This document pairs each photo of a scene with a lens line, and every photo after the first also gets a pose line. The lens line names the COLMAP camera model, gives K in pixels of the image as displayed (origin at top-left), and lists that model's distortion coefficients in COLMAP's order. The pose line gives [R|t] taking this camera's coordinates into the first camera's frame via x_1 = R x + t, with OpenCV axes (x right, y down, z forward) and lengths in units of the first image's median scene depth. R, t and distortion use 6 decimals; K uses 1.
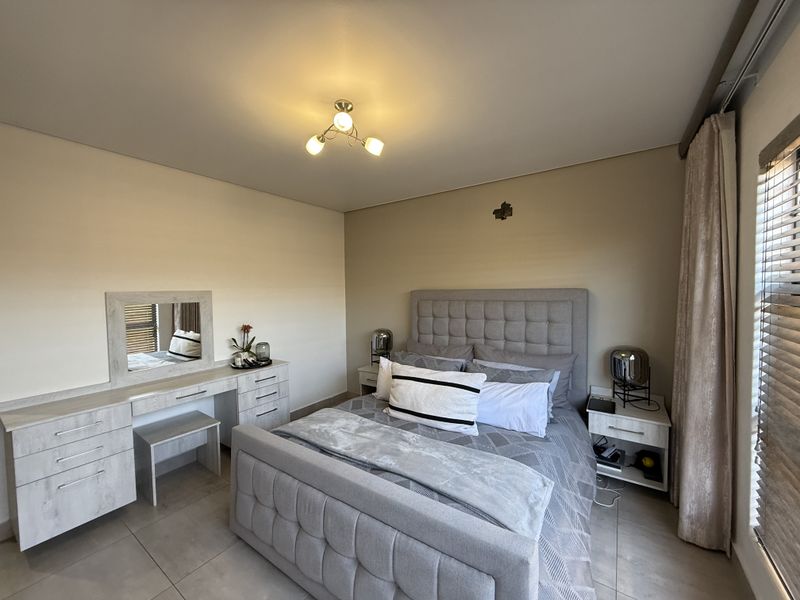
lens RADIAL K [[318.8, 0, 393.9], [0, 318.8, 300.1], [0, 0, 1]] dist [-0.000245, 0.000025]
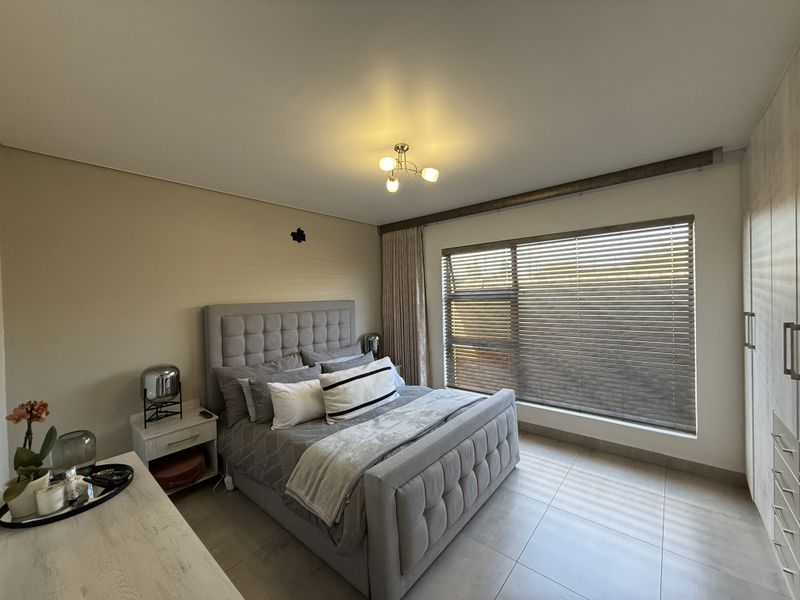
lens RADIAL K [[318.8, 0, 399.1], [0, 318.8, 304.4], [0, 0, 1]] dist [-0.000245, 0.000025]
pose [[0.088682, -0.012173, 0.995986, -0.920699], [0.062045, 0.998051, 0.006674, -0.012377], [-0.994126, 0.061205, 0.089264, 0.630377]]
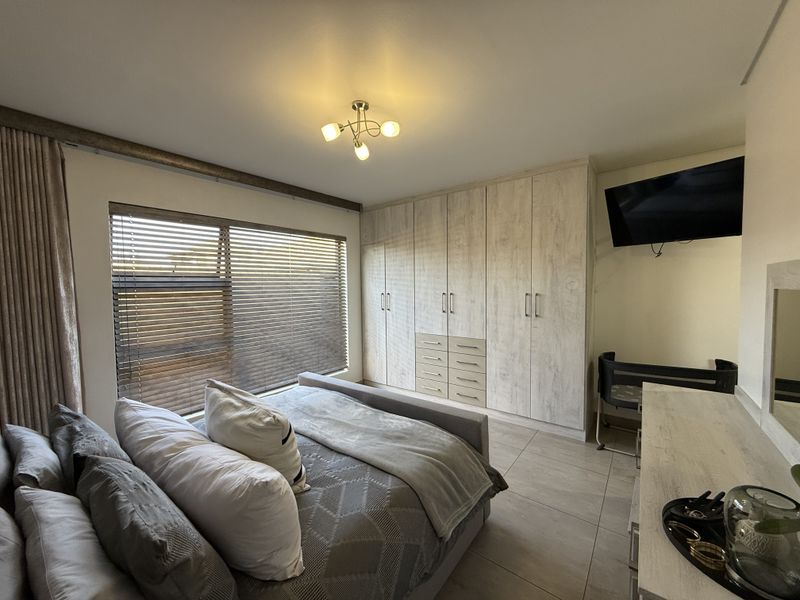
lens RADIAL K [[318.8, 0, 399.5], [0, 318.8, 294.7], [0, 0, 1]] dist [-0.000245, 0.000025]
pose [[-0.998972, -0.009664, 0.044295, -0.213531], [-0.005553, 0.995744, 0.091992, -0.082275], [-0.044995, 0.091651, -0.994774, 1.420175]]
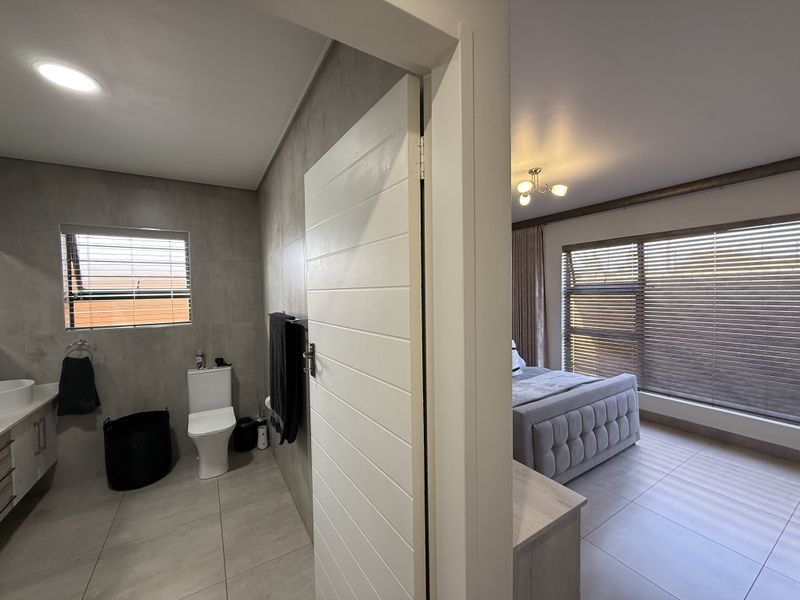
lens RADIAL K [[318.8, 0, 397.4], [0, 318.8, 302.7], [0, 0, 1]] dist [-0.000245, 0.000025]
pose [[0.393674, -0.022104, 0.918984, -1.238490], [0.044918, 0.998979, 0.004786, -0.006212], [-0.918152, 0.039394, 0.394265, 0.692002]]
